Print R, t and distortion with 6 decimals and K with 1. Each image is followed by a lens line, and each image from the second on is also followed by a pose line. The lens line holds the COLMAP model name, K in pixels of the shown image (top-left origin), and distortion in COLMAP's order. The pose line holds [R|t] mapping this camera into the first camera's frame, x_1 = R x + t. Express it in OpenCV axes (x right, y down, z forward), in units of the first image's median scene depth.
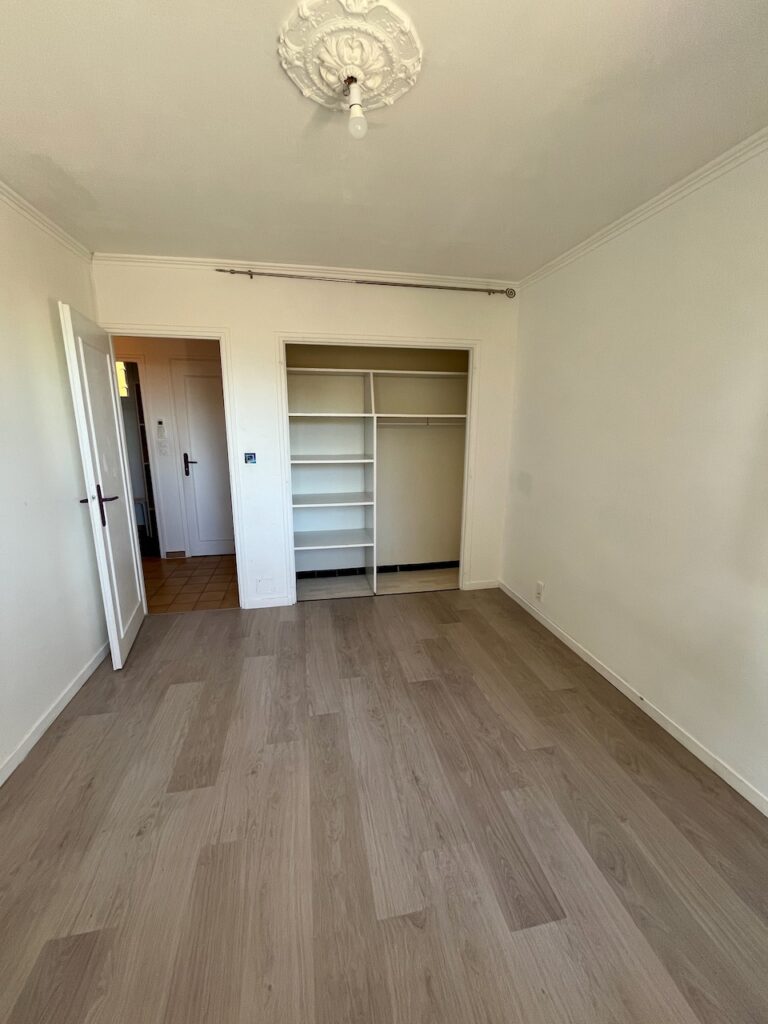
lens RADIAL K [[413.0, 0, 384.0], [0, 413.0, 512.0], [0, 0, 1]] dist [-0.000709, -0.000322]
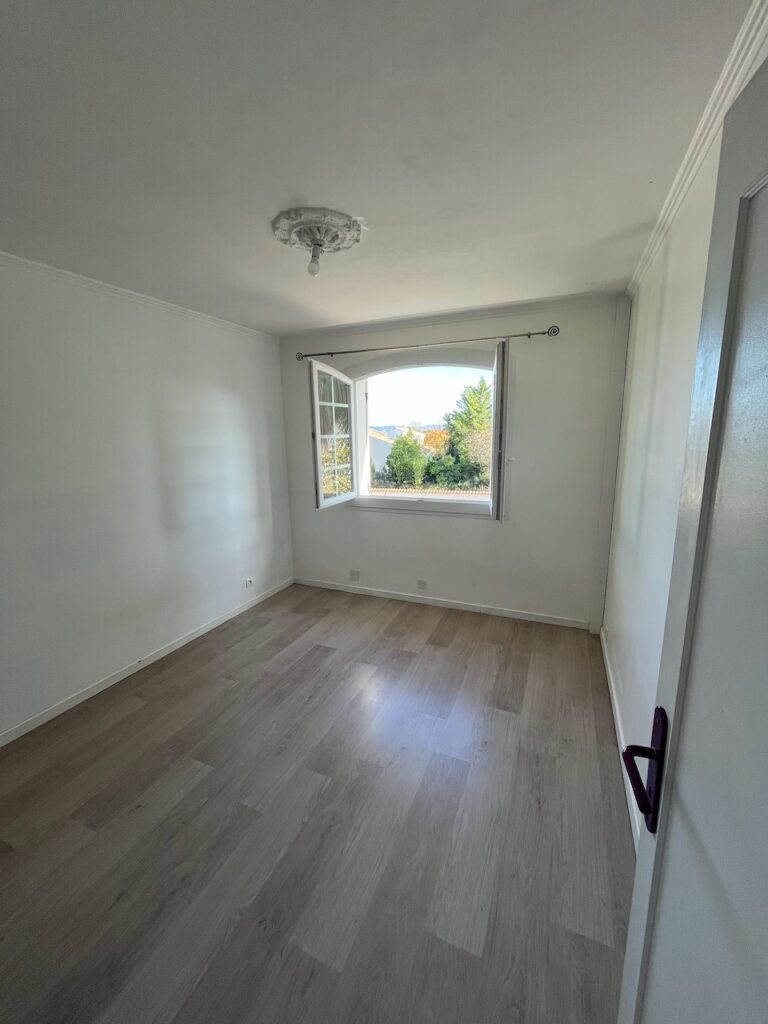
lens RADIAL K [[413.0, 0, 384.0], [0, 413.0, 512.0], [0, 0, 1]] dist [-0.000709, -0.000322]
pose [[-0.820585, -0.100027, 0.562704, -0.784895], [0.141129, 0.918612, 0.369101, -0.402904], [-0.553826, 0.382292, -0.739682, 1.484966]]
